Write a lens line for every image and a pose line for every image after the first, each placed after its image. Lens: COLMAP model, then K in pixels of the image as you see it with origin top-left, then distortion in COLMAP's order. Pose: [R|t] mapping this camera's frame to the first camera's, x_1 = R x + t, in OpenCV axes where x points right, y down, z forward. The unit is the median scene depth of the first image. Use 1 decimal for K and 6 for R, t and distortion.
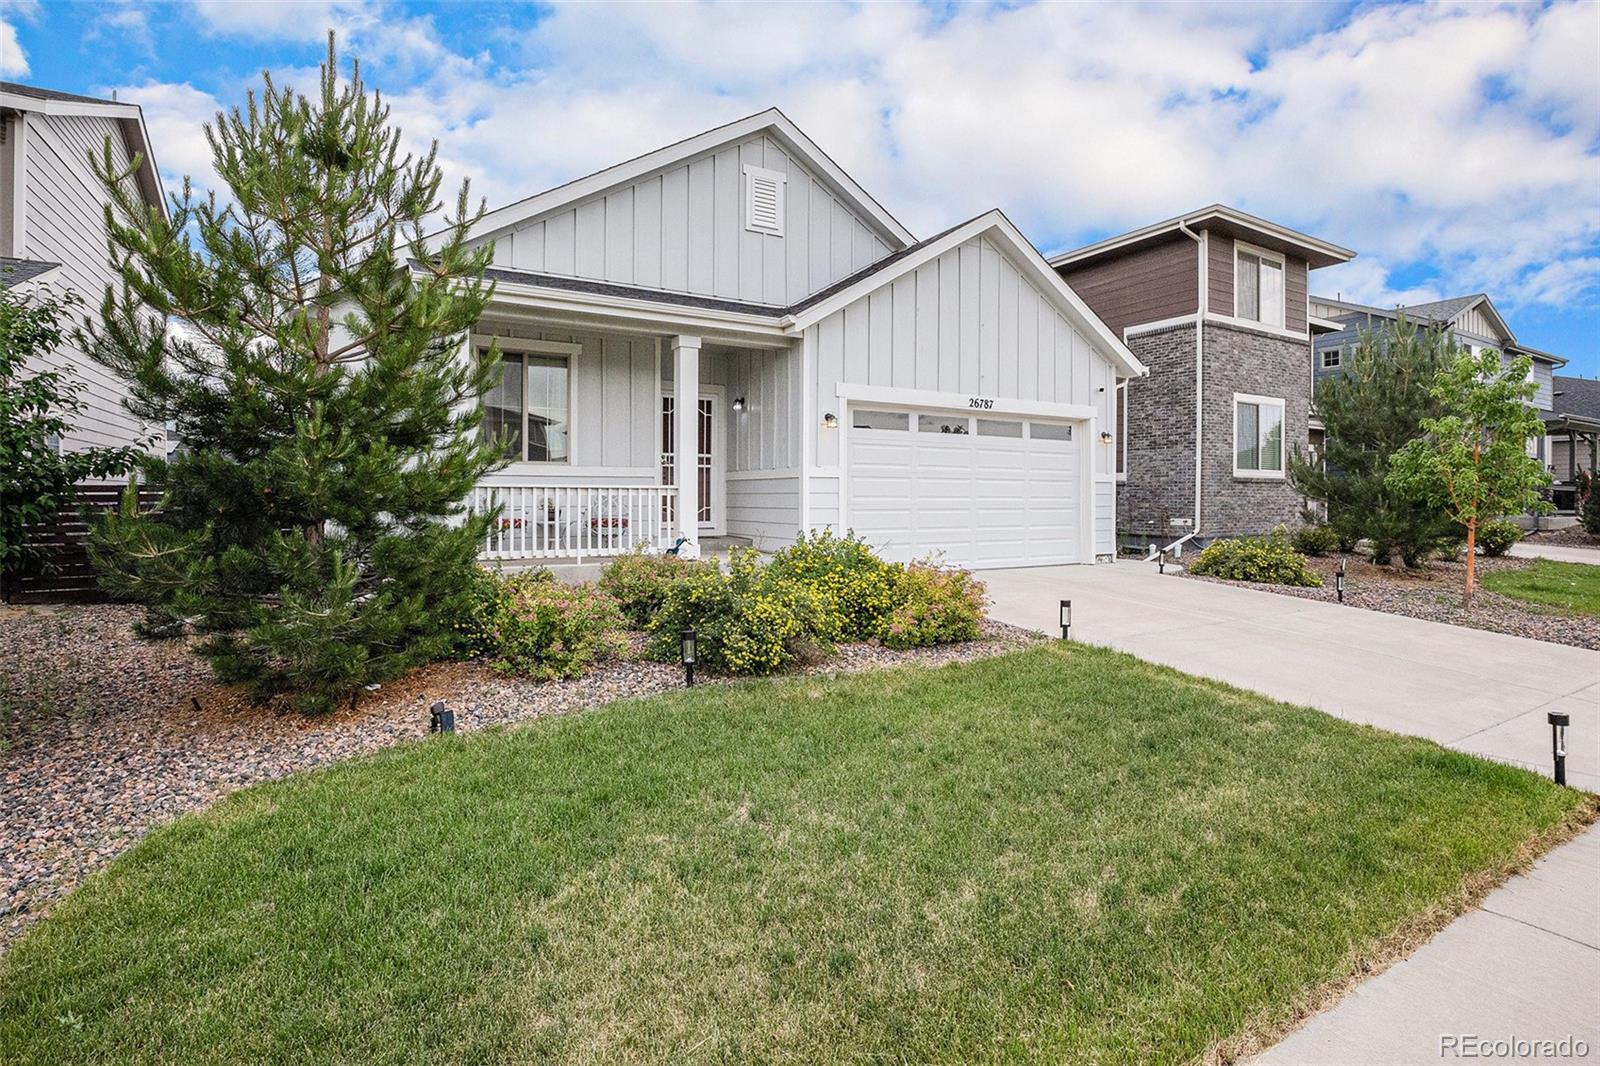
lens RADIAL K [[774.8, 0, 802.4], [0, 774.8, 513.7], [0, 0, 1]] dist [-0.031104, 0.000494]
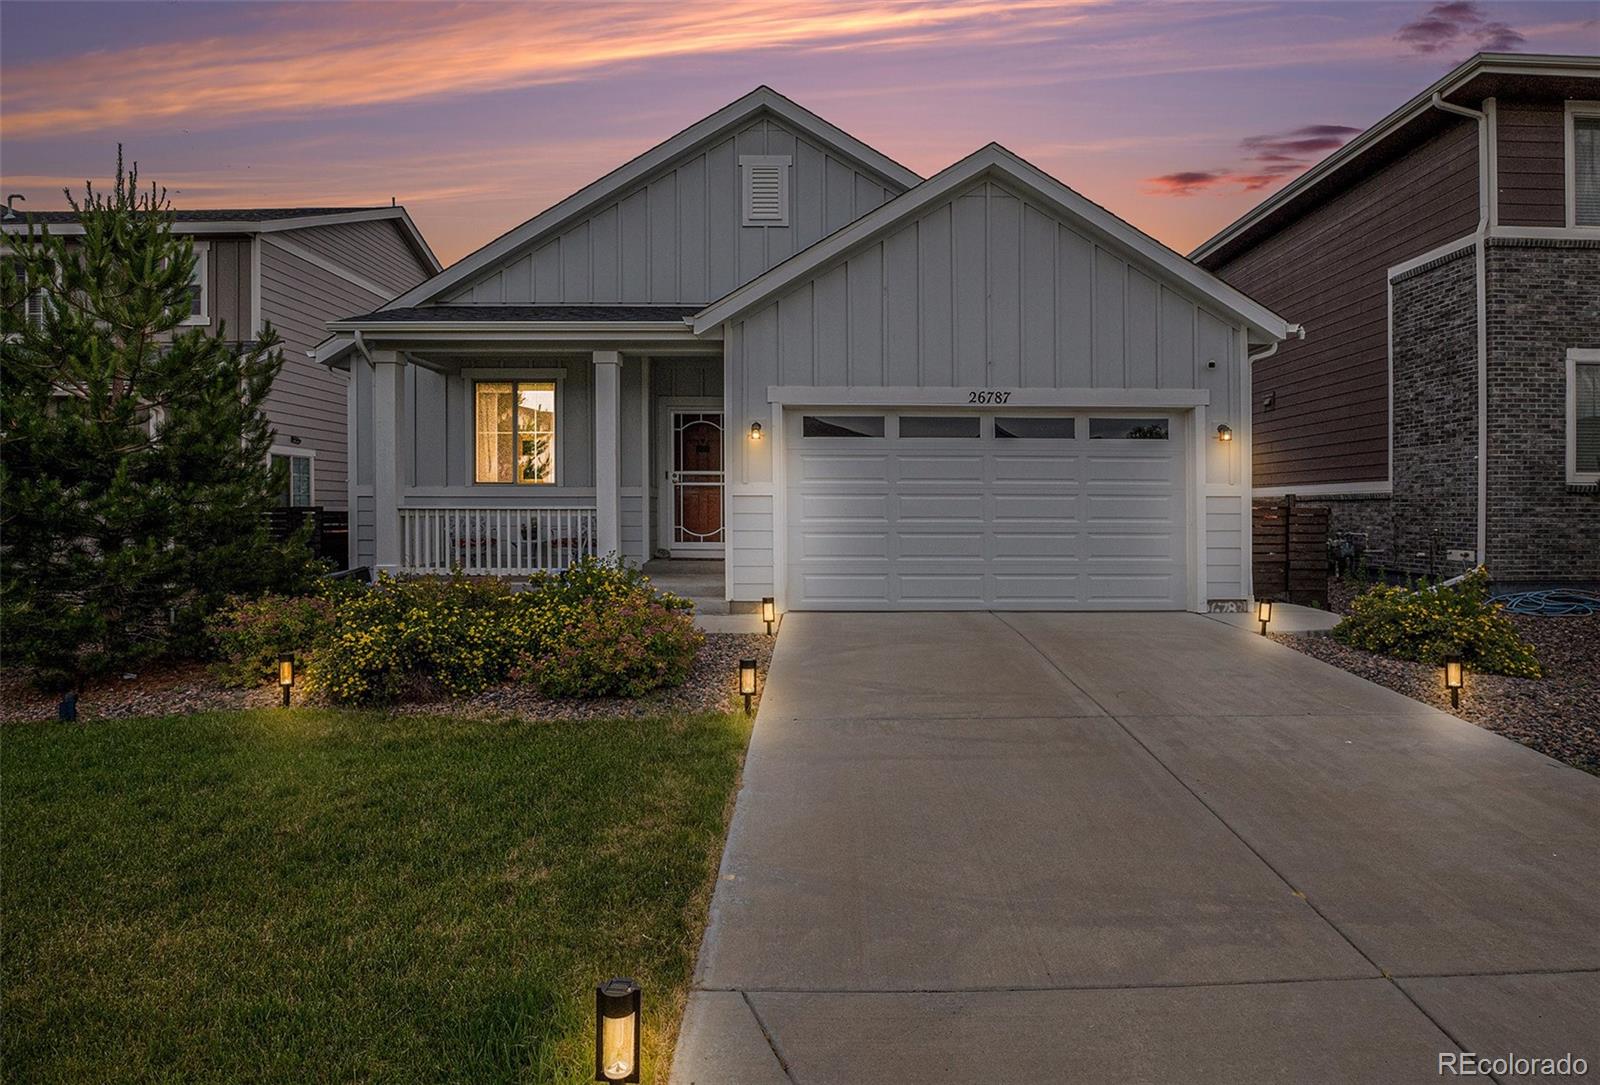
lens RADIAL K [[792.8, 0, 806.0], [0, 792.8, 527.5], [0, 0, 1]] dist [-0.024049, 0.001912]
pose [[0.871860, 0.008241, -0.489686, 0.351880], [-0.010412, 0.999944, -0.001711, -0.006435], [0.489645, 0.006591, 0.871897, 0.163677]]
